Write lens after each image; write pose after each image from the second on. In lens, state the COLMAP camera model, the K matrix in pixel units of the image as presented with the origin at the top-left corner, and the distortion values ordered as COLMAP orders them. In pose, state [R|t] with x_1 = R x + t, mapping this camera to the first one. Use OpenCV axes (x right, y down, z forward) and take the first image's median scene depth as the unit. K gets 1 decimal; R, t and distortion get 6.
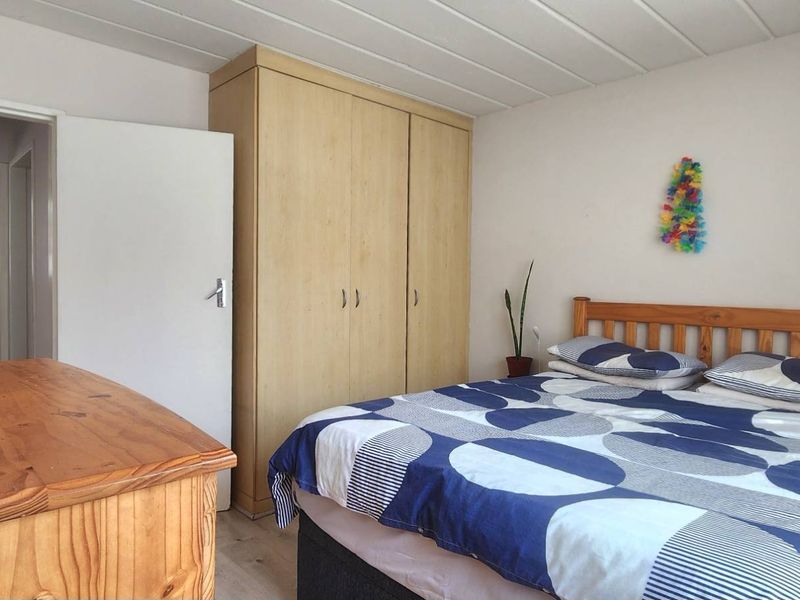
lens RADIAL K [[552.0, 0, 384.5], [0, 552.0, 299.0], [0, 0, 1]] dist [0.000484, -0.000409]
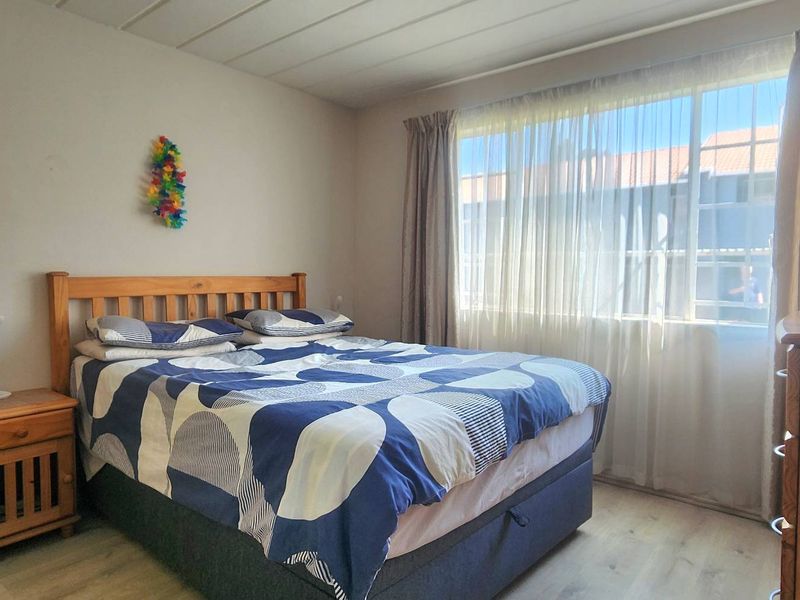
lens RADIAL K [[552.0, 0, 384.5], [0, 552.0, 299.0], [0, 0, 1]] dist [0.000484, -0.000409]
pose [[-0.109547, -0.069739, 0.991532, -0.582096], [0.022601, 0.997103, 0.072627, -0.014248], [-0.993725, 0.030366, -0.107654, 0.712098]]
